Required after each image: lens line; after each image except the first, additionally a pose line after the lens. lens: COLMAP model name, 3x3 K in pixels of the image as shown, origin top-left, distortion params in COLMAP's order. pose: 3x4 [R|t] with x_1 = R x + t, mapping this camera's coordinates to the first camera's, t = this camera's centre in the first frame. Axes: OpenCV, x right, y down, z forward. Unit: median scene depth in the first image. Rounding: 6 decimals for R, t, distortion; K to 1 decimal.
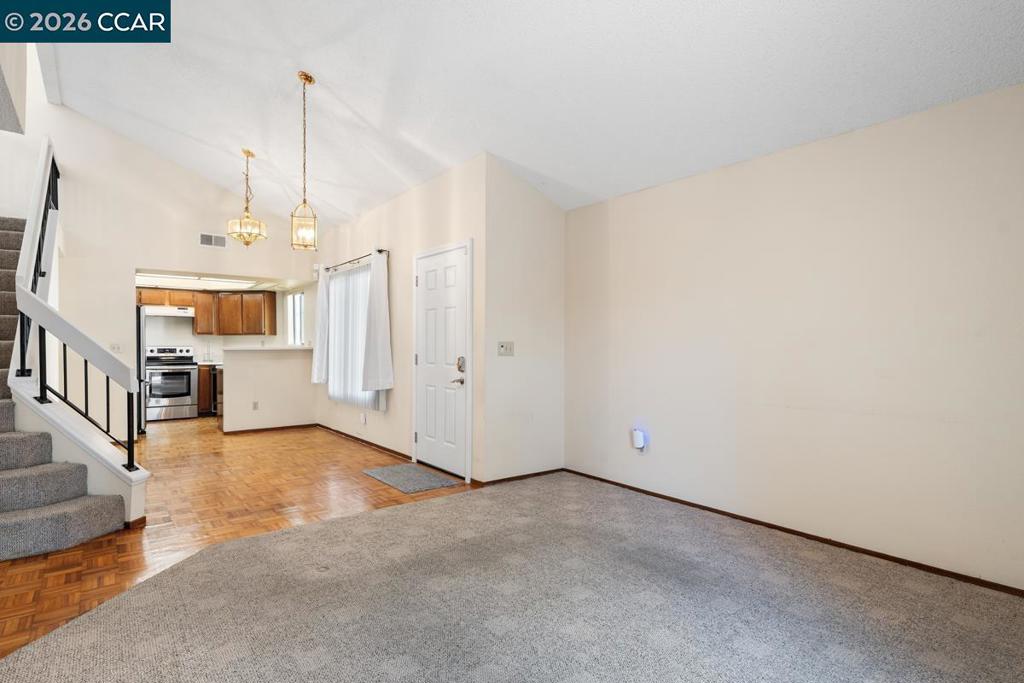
lens RADIAL K [[521.8, 0, 511.9], [0, 521.8, 350.5], [0, 0, 1]] dist [0.001864, 0.000722]
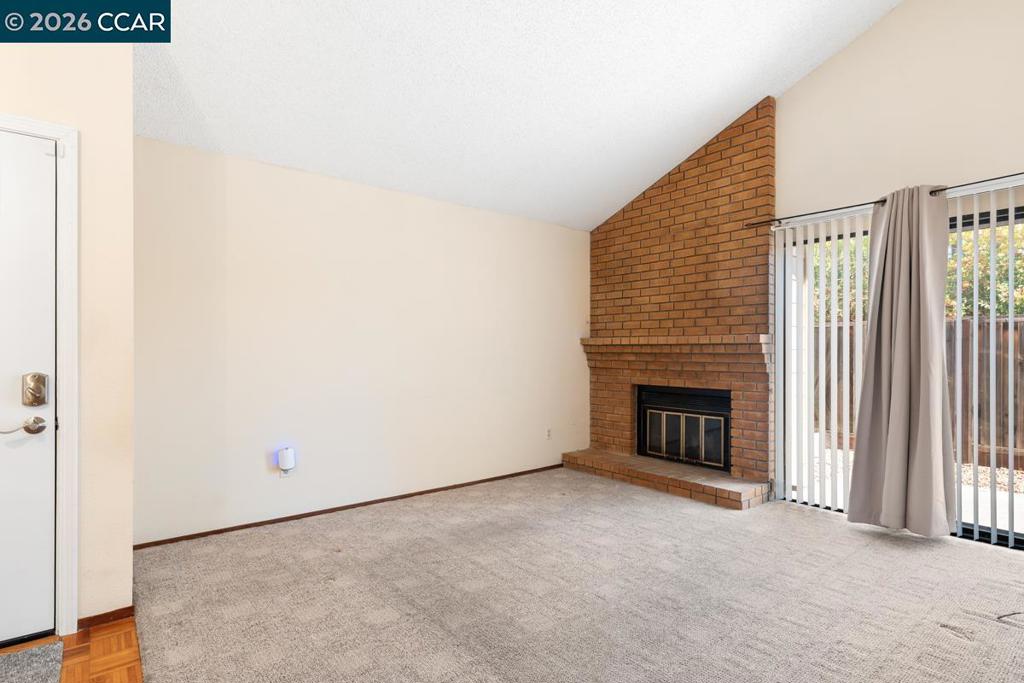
lens RADIAL K [[521.8, 0, 511.9], [0, 521.8, 350.5], [0, 0, 1]] dist [0.001864, 0.000722]
pose [[-0.004790, -0.003879, 0.999981, -0.746552], [0.010152, 0.999941, 0.003928, -0.009076], [-0.999937, 0.010170, -0.004750, 0.771591]]
